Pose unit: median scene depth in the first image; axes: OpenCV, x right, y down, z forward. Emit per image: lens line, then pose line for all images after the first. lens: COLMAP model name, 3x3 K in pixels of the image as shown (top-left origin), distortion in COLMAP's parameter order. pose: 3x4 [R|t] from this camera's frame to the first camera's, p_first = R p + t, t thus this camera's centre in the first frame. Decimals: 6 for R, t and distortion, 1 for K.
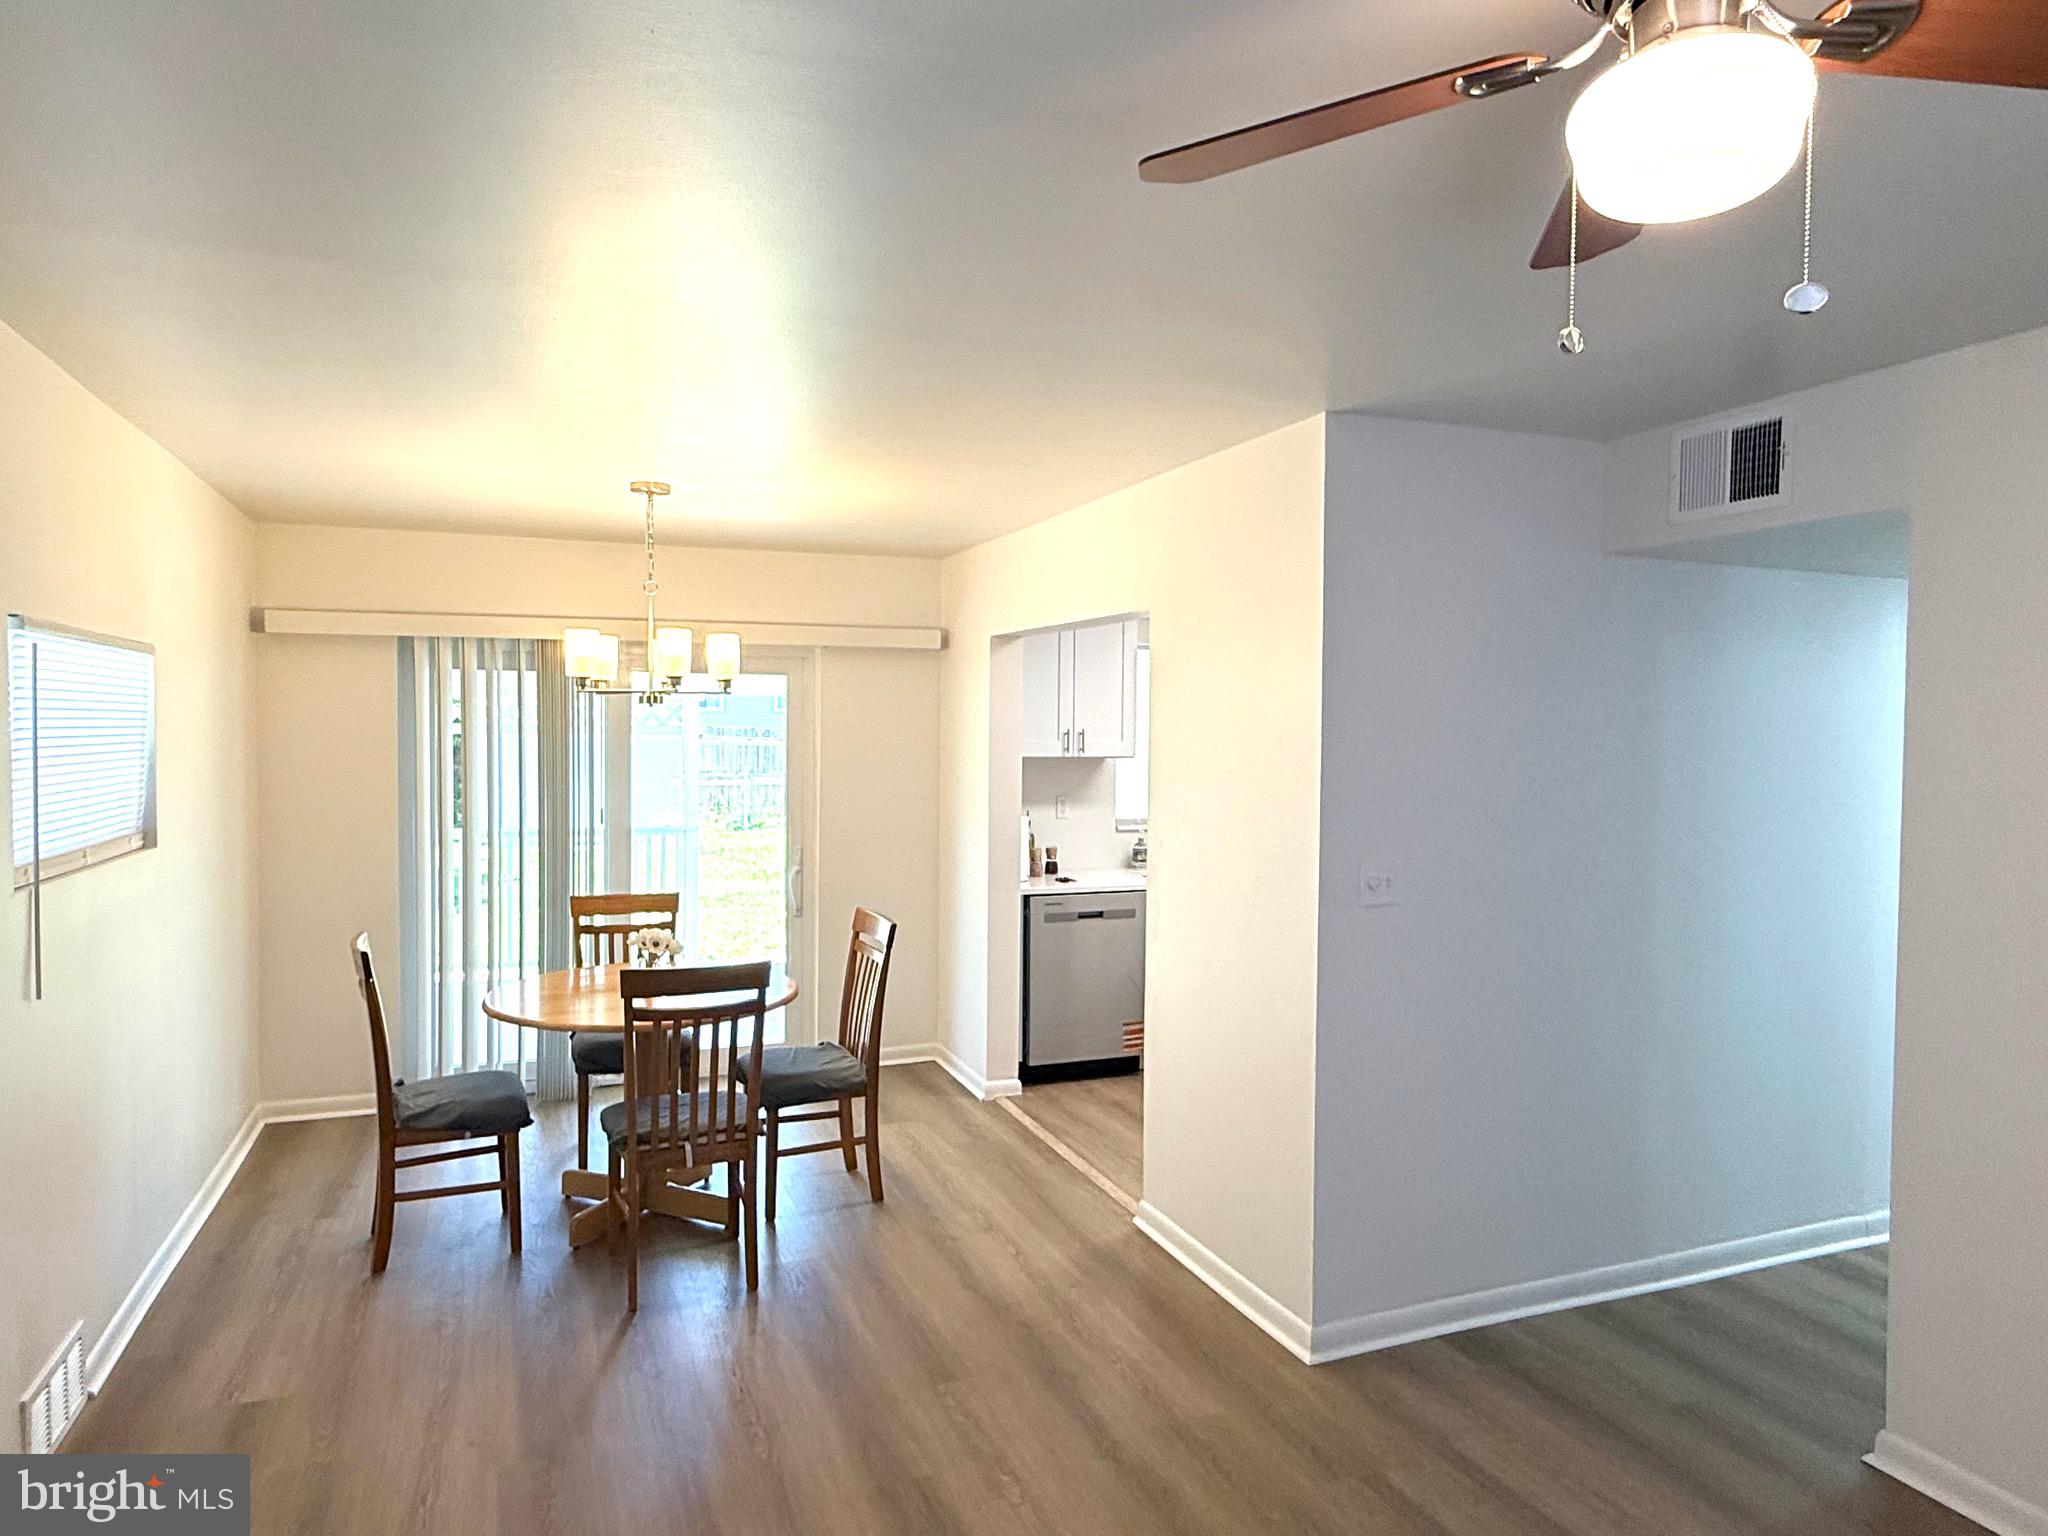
lens RADIAL K [[1283.2, 0, 1027.6], [0, 1283.2, 751.6], [0, 0, 1]] dist [0.006723, -0.000996]
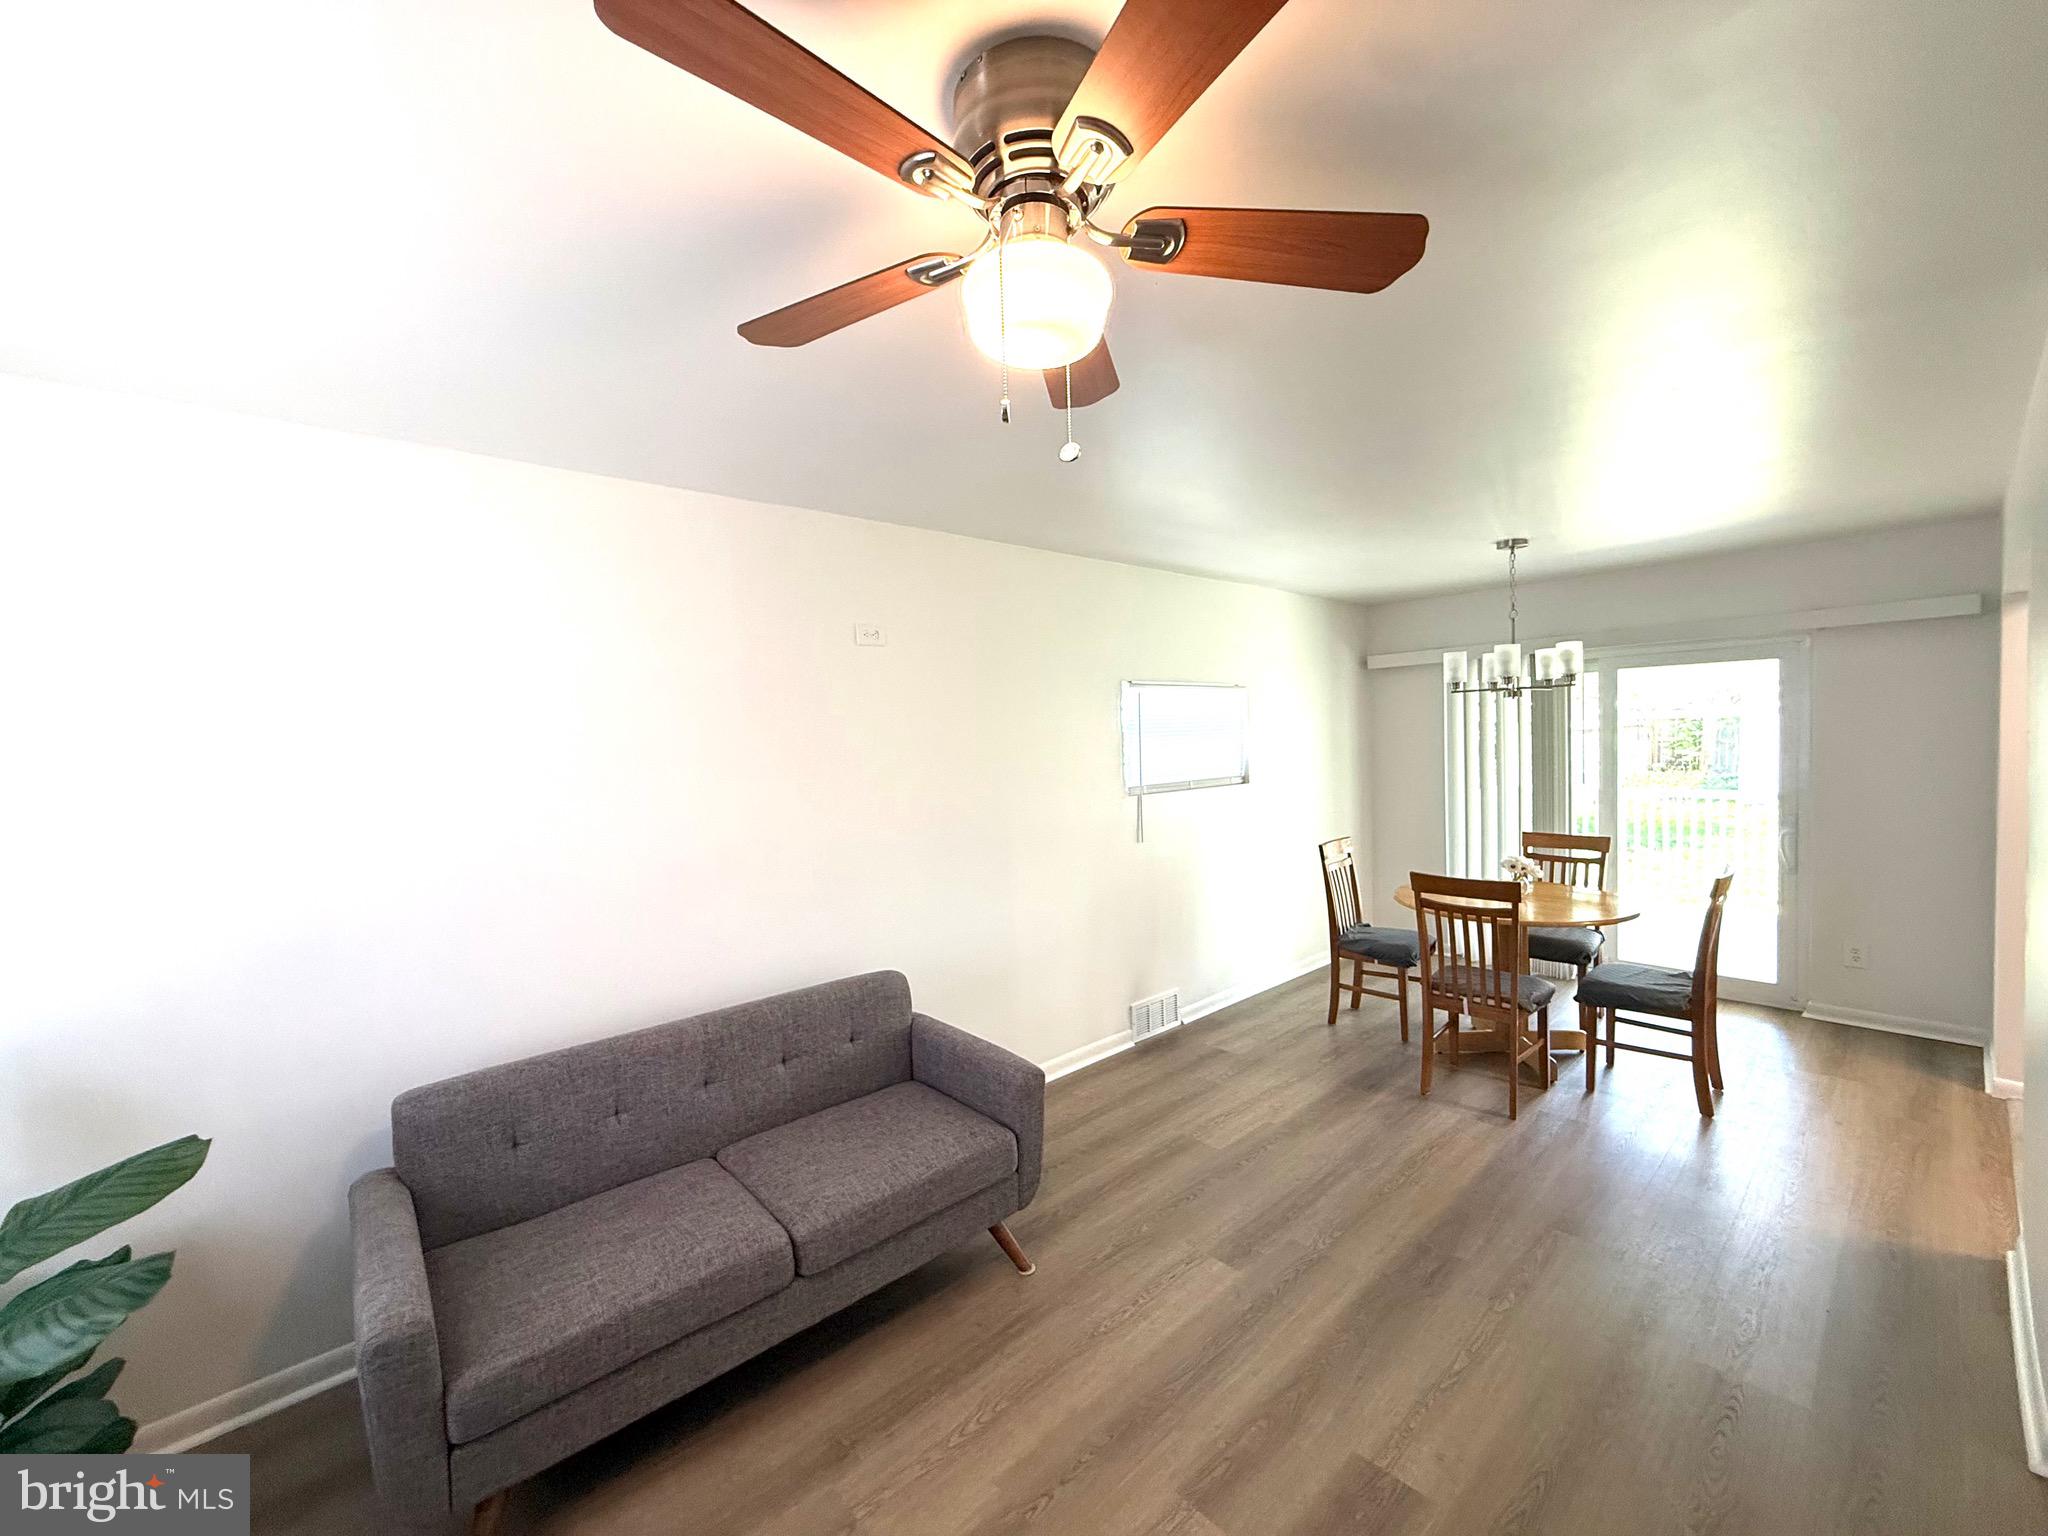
lens RADIAL K [[823.6, 0, 1023.4], [0, 823.6, 766.8], [0, 0, 1]] dist [0.002600, 0.000101]
pose [[0.340788, 0.016241, -0.940000, 0.391241], [0.018414, 0.999544, 0.023946, 0.008377], [0.939960, -0.025470, 0.340334, 0.190737]]
